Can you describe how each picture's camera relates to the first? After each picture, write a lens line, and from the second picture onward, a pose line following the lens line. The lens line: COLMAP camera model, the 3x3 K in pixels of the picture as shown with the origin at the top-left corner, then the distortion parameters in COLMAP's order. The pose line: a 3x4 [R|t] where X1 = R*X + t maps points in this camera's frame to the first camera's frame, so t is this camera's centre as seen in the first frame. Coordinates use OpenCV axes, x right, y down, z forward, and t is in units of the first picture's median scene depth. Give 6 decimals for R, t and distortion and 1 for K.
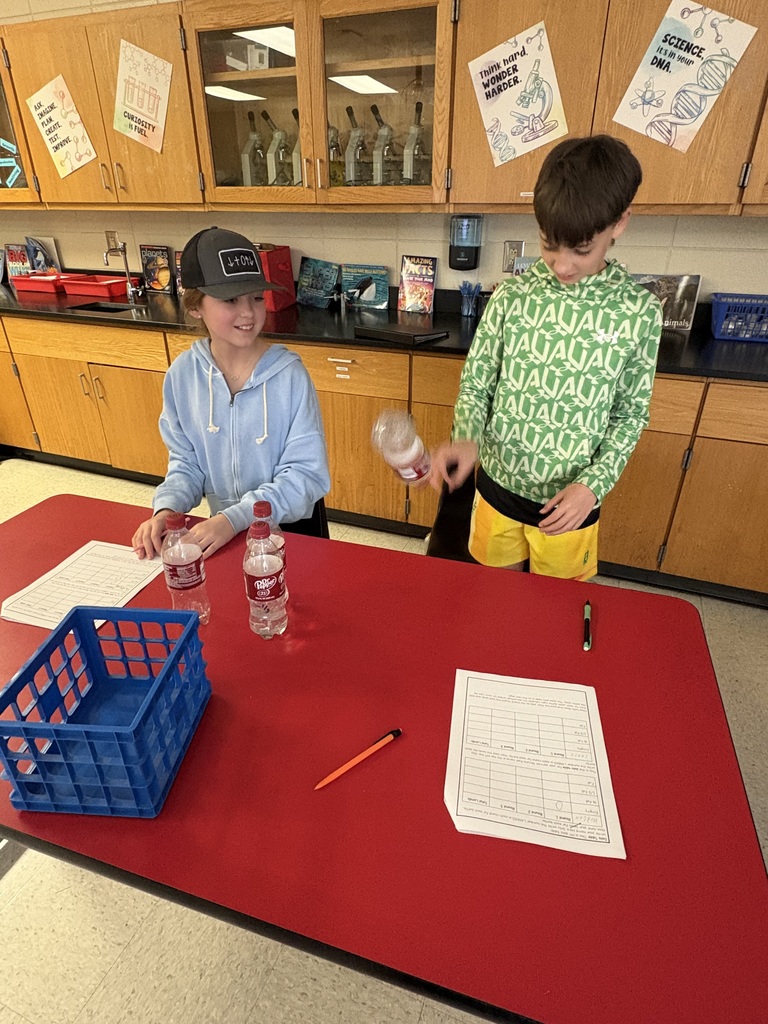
lens RADIAL K [[565.8, 0, 382.6], [0, 565.8, 510.2], [0, 0, 1]] dist [0.003188, -0.003709]
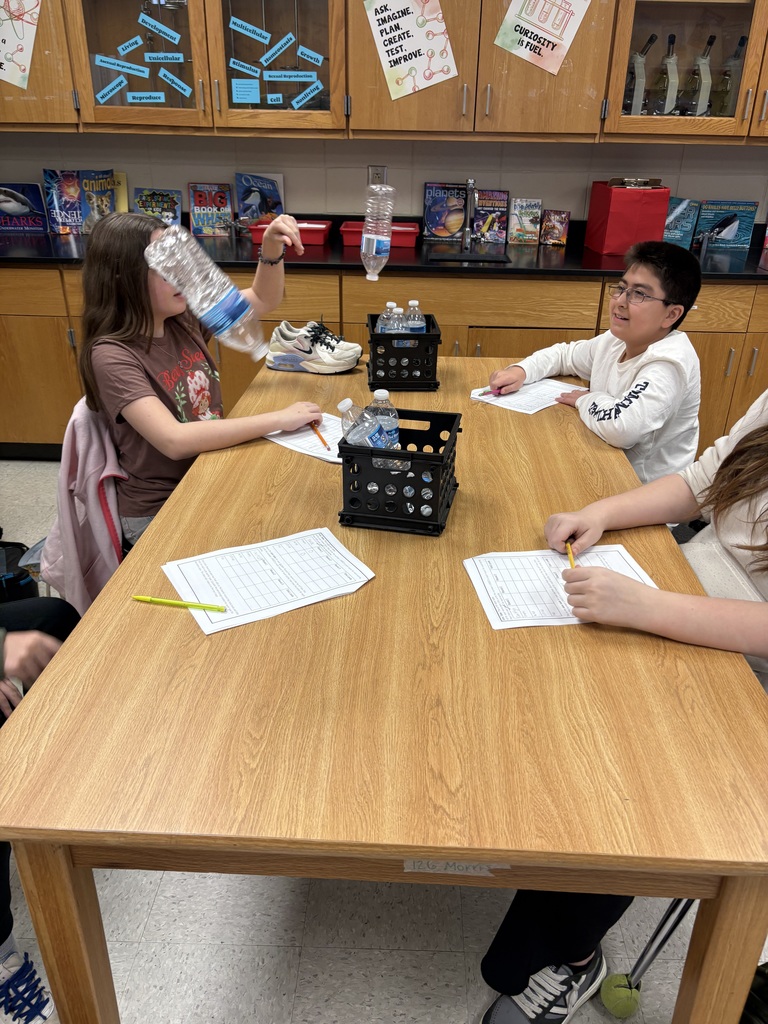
lens RADIAL K [[760.5, 0, 383.0], [0, 760.5, 514.1], [0, 0, 1]] dist [0.004995, 0.001010]
pose [[0.944318, -0.137503, 0.298927, -0.994916], [0.145427, 0.989360, -0.004313, -0.008104], [-0.295153, 0.047545, 0.954266, 0.010979]]
